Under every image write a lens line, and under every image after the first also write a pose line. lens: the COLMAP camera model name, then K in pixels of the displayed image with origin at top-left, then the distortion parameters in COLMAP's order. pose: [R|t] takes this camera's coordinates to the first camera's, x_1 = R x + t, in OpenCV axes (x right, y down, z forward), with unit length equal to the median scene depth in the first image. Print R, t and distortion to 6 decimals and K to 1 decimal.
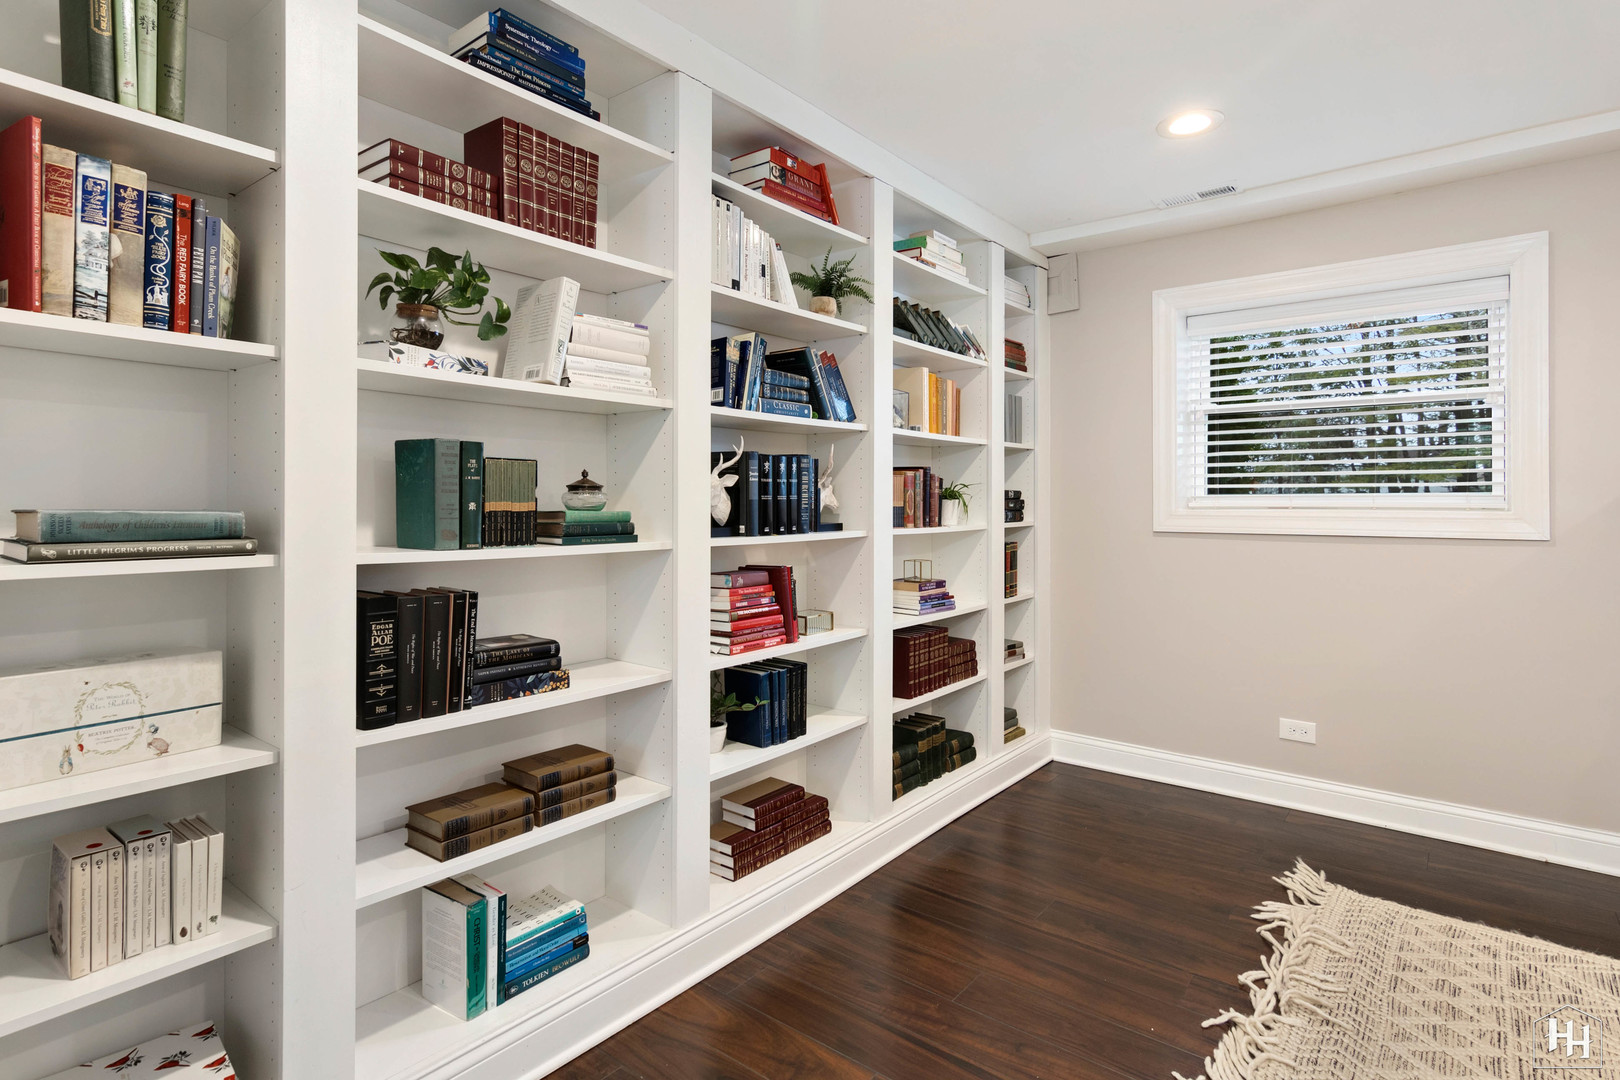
lens RADIAL K [[835.2, 0, 819.6], [0, 835.2, 506.9], [0, 0, 1]] dist [0.002991, 0.003215]
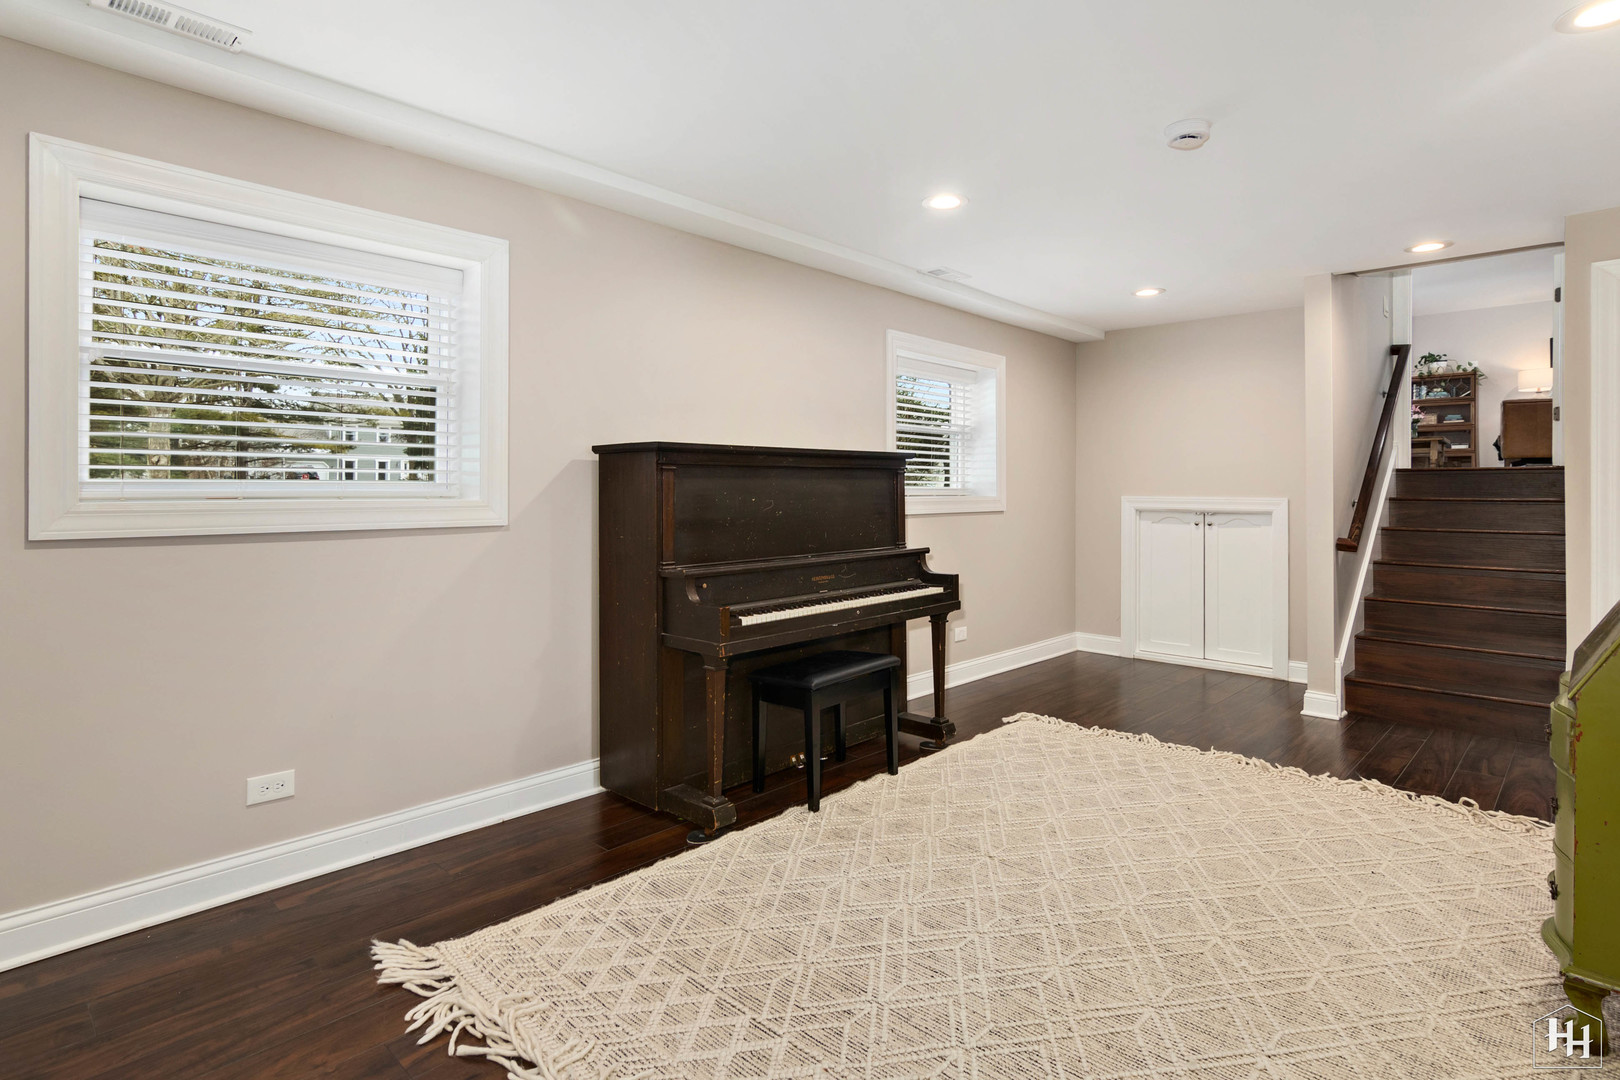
lens RADIAL K [[835.2, 0, 801.1], [0, 835.2, 490.3], [0, 0, 1]] dist [0.002991, 0.003215]
pose [[0.100105, -0.002833, 0.994973, -0.185820], [0.004324, 0.999988, 0.002412, -0.007019], [-0.994967, 0.004061, 0.100116, 0.553035]]
